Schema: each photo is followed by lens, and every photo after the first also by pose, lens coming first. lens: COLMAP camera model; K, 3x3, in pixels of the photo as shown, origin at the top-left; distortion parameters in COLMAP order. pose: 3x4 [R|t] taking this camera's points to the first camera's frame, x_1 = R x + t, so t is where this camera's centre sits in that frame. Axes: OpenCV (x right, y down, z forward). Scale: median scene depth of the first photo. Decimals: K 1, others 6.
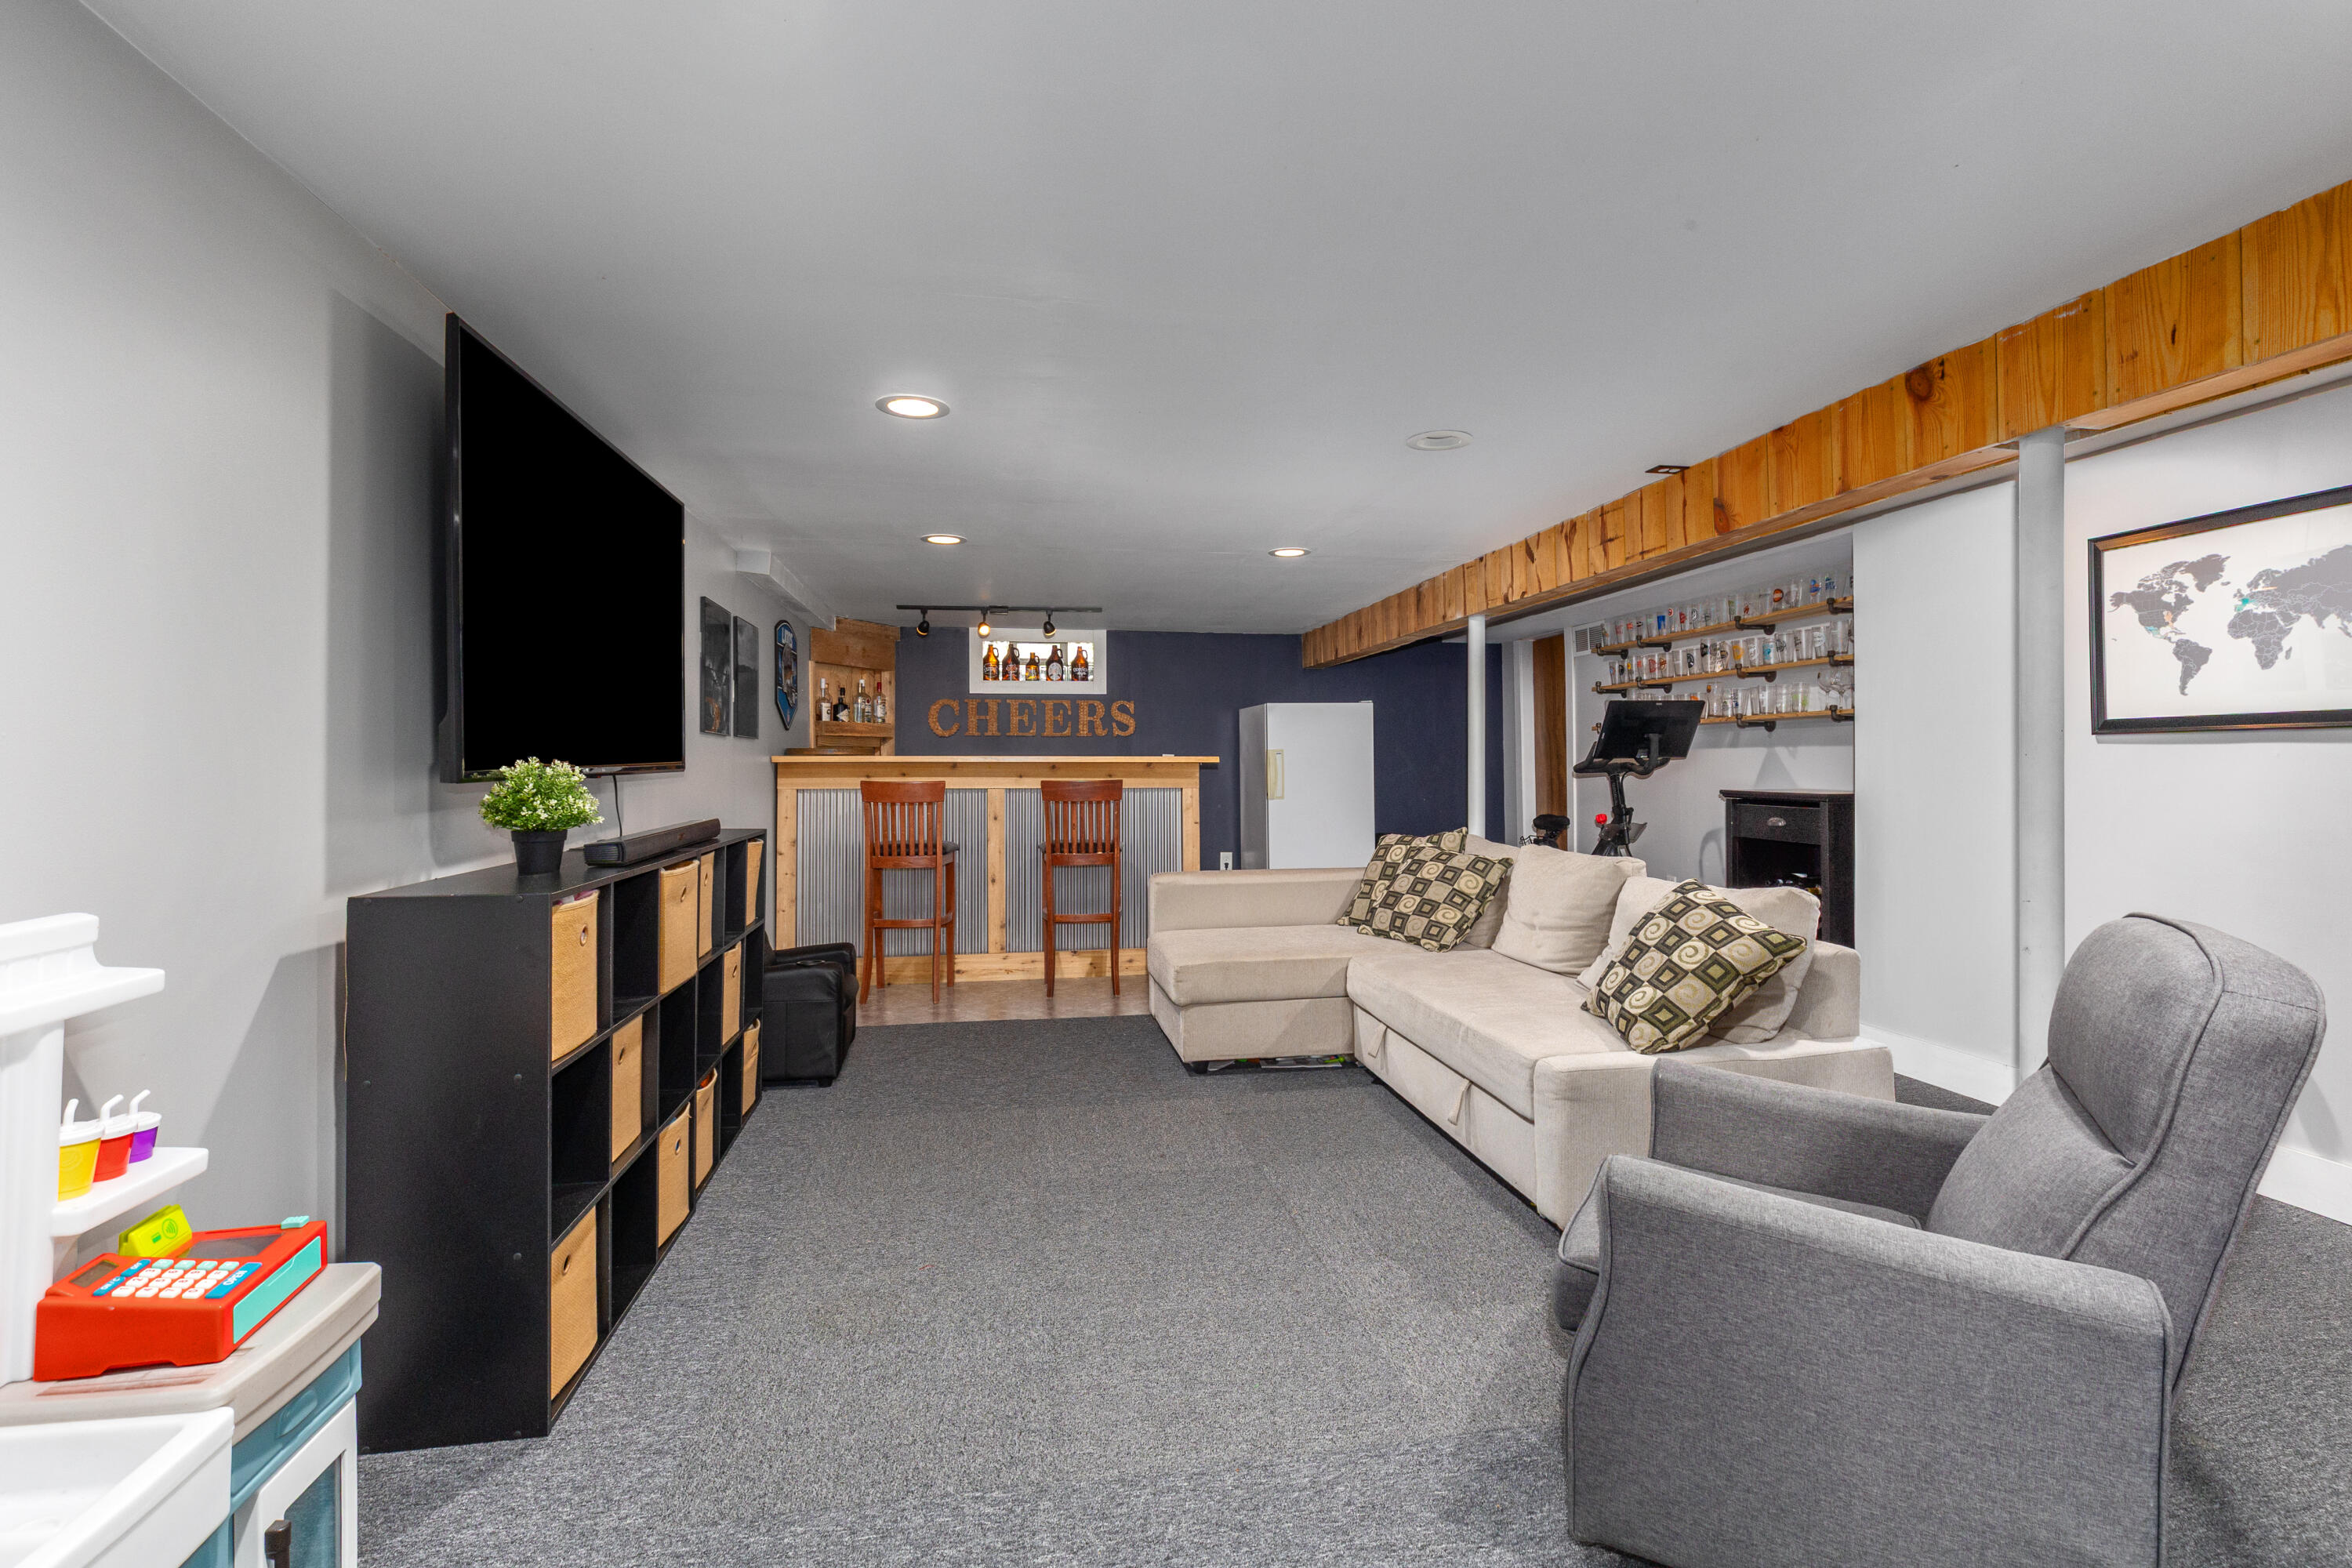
lens RADIAL K [[1112.8, 0, 1176.0], [0, 1112.8, 784.0], [0, 0, 1]] dist [-0.000510, -0.000134]
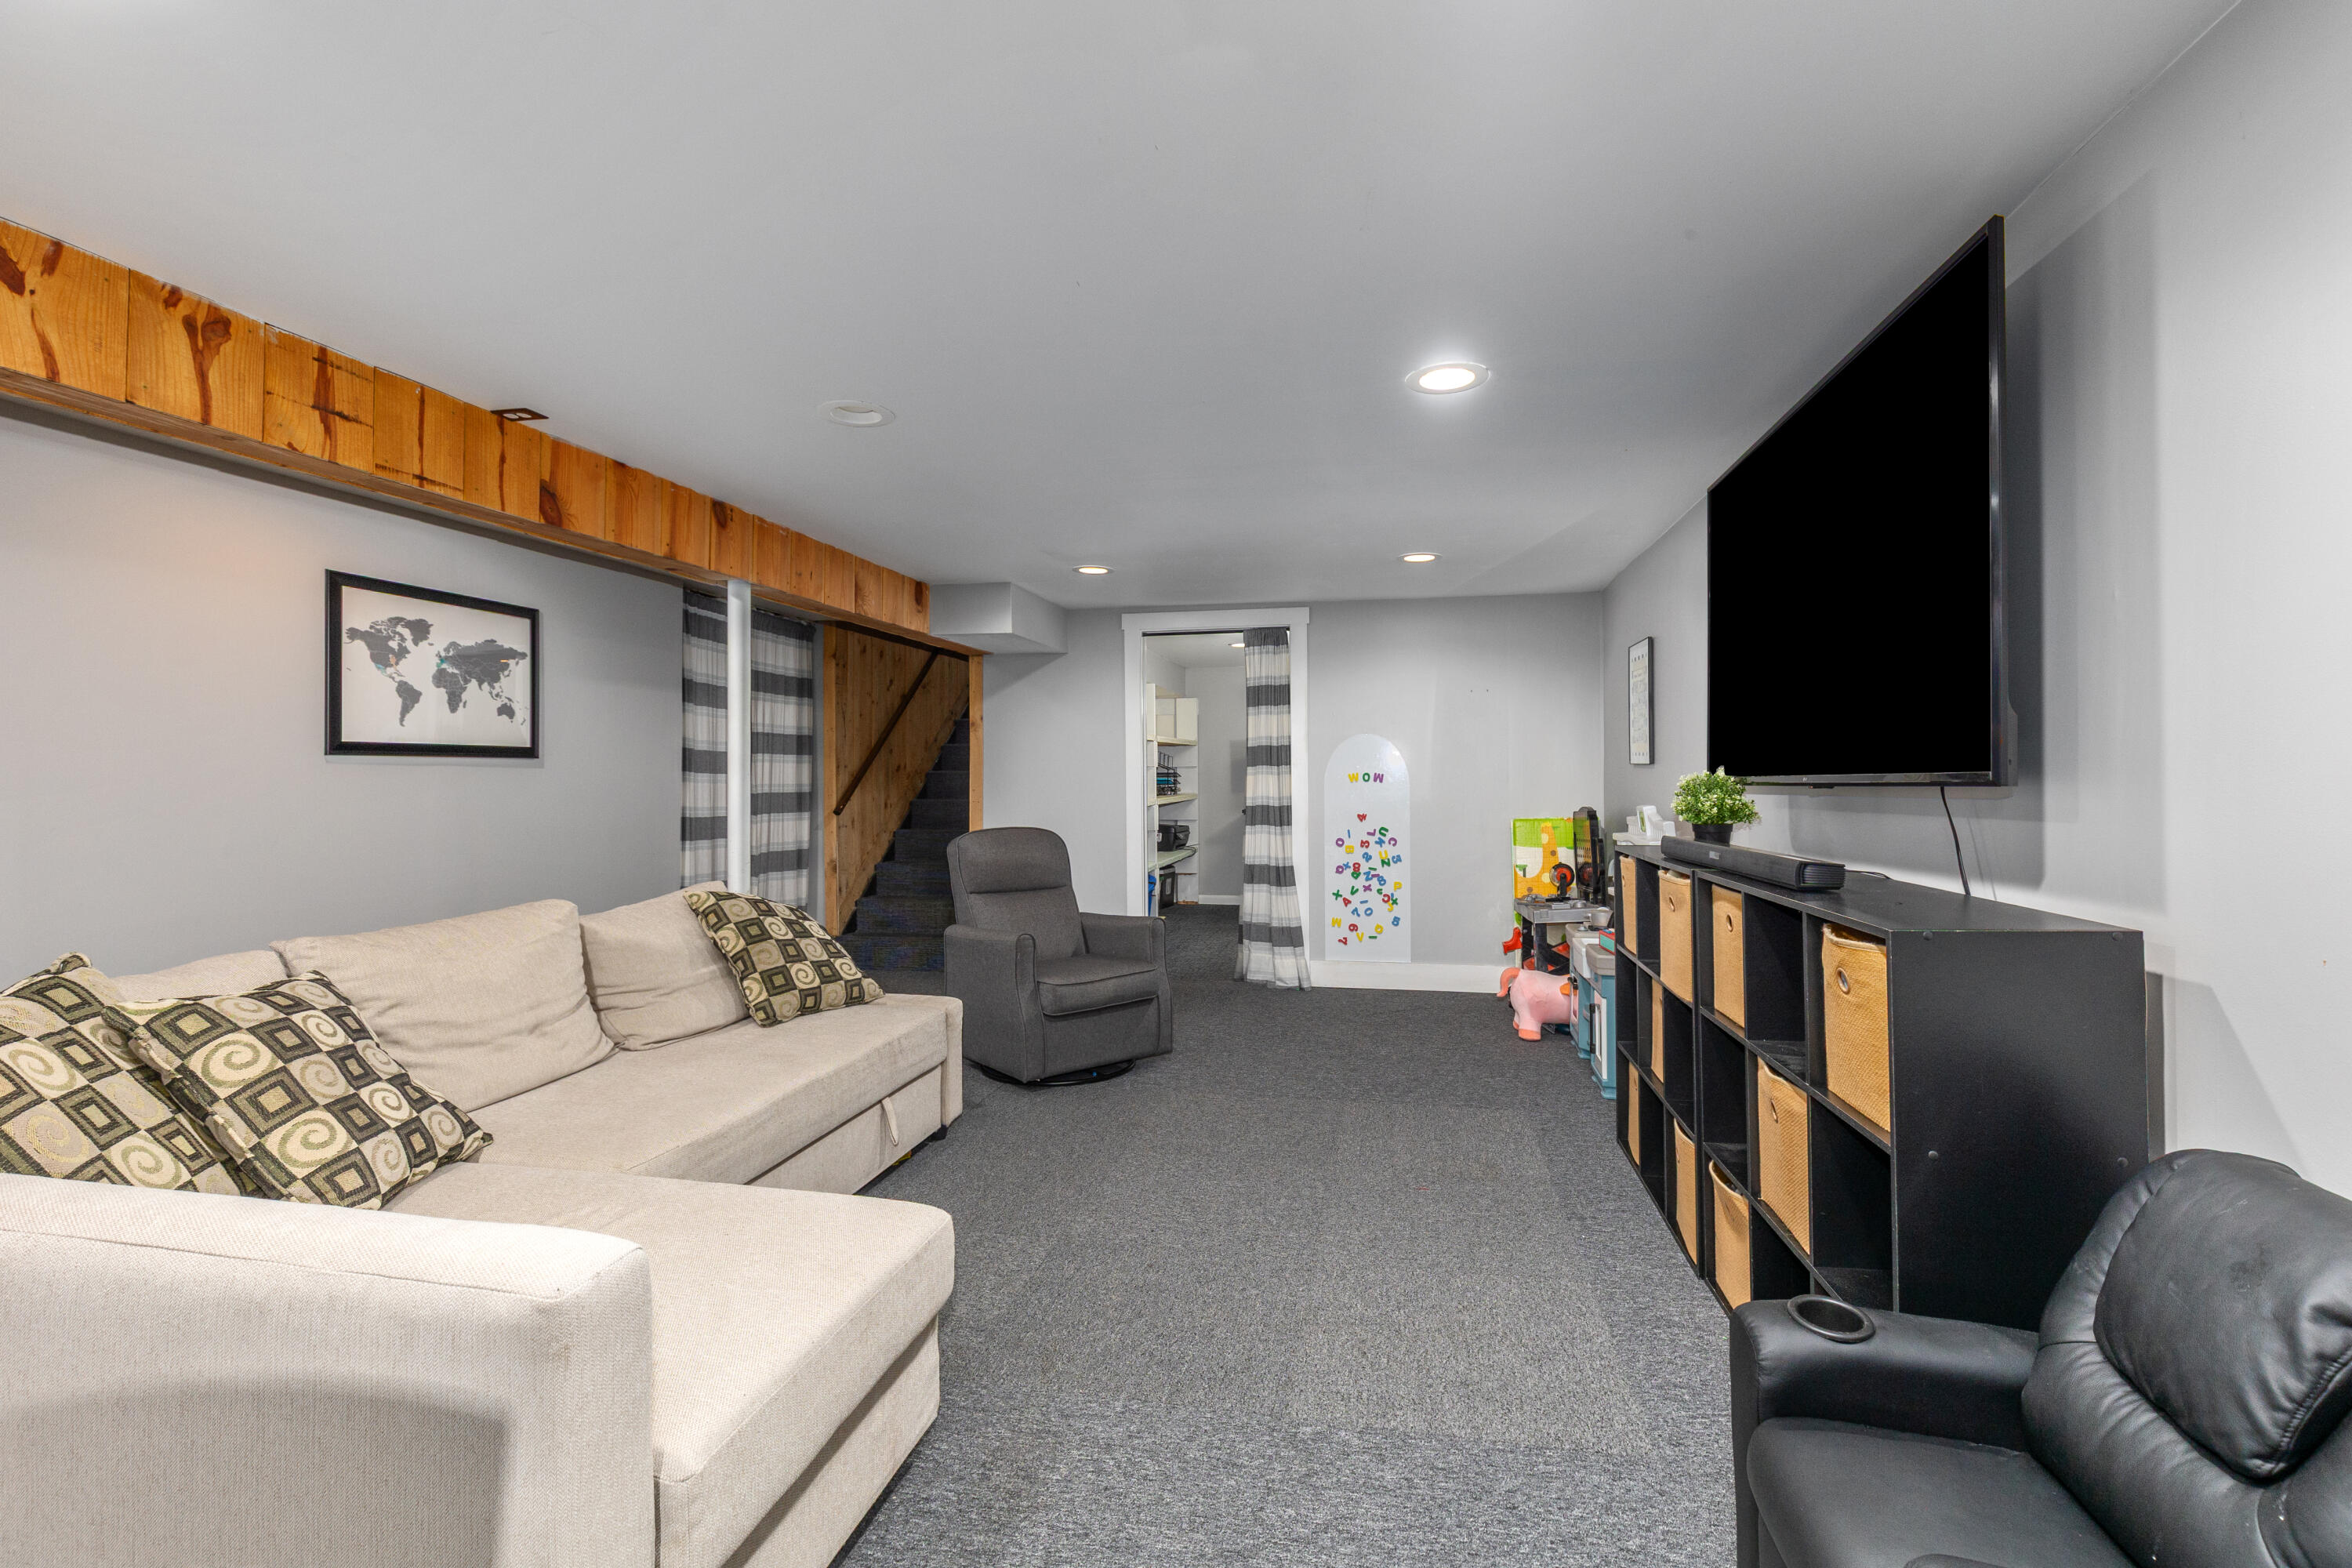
lens RADIAL K [[1112.8, 0, 1176.0], [0, 1112.8, 784.0], [0, 0, 1]] dist [-0.000510, -0.000134]
pose [[-0.935613, 0.003296, 0.353012, -0.282604], [0.012675, 0.999625, 0.024259, -0.029611], [-0.352800, 0.027171, -0.935304, 1.582537]]
